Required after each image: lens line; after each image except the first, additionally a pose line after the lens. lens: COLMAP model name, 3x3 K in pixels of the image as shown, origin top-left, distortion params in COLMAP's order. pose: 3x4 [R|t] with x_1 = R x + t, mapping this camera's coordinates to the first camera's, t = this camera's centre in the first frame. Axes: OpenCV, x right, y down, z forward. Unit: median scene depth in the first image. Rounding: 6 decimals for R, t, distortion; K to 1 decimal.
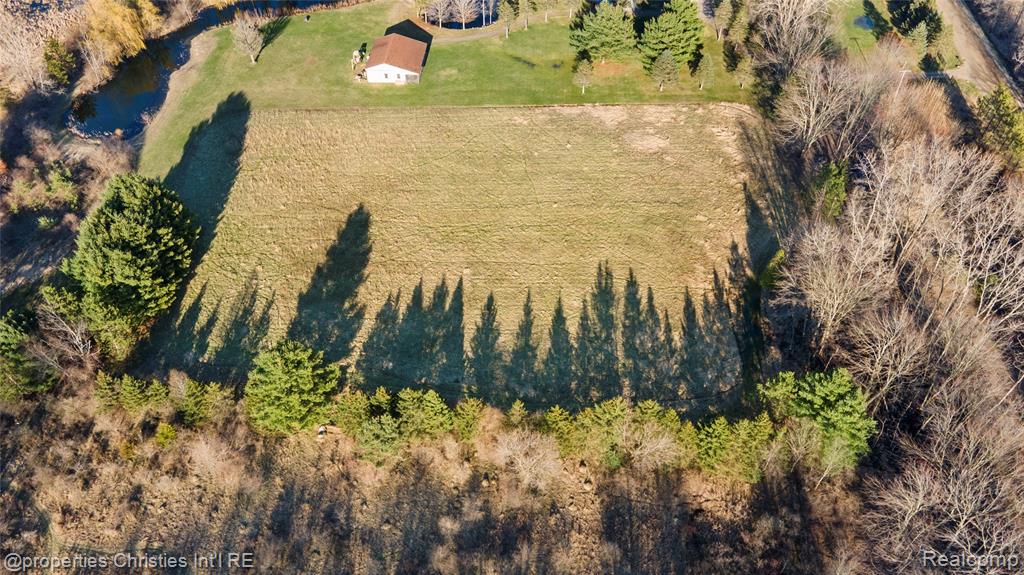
lens RADIAL K [[747.8, 0, 516.7], [0, 747.8, 287.9], [0, 0, 1]] dist [0.026276, 0.031279]
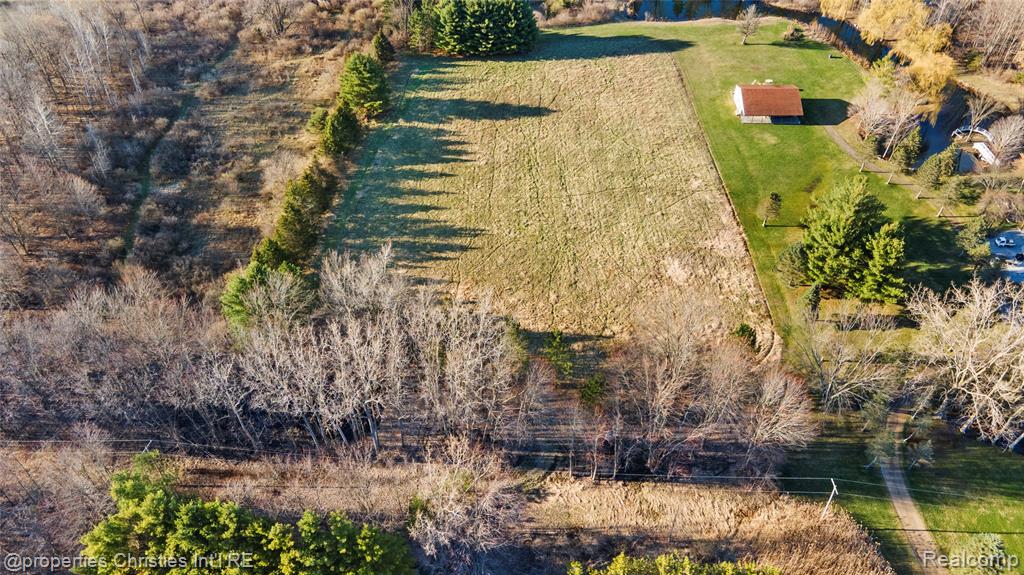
lens RADIAL K [[747.8, 0, 511.5], [0, 747.8, 288.7], [0, 0, 1]] dist [0.026276, 0.031279]
pose [[0.018170, 0.700224, -0.713692, 1.002850], [-0.726289, 0.499818, 0.471896, -0.558735], [0.687149, 0.509772, 0.517647, 0.511214]]
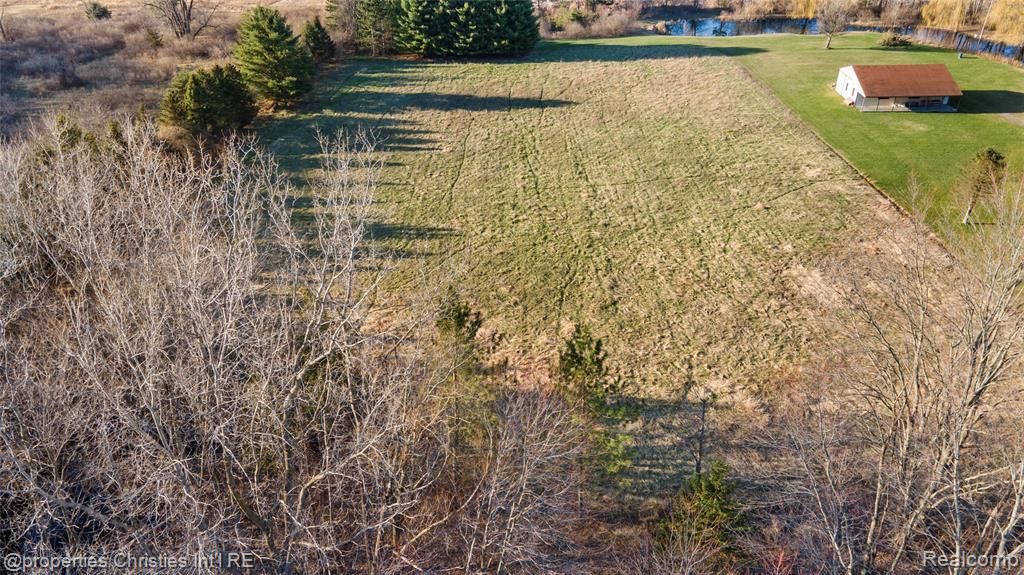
lens RADIAL K [[747.8, 0, 511.3], [0, 747.8, 284.2], [0, 0, 1]] dist [0.026276, 0.031279]
pose [[0.009043, 0.515415, -0.856893, 0.667359], [-0.728850, 0.590086, 0.347241, -0.260321], [0.684614, 0.621406, 0.380996, 0.870313]]
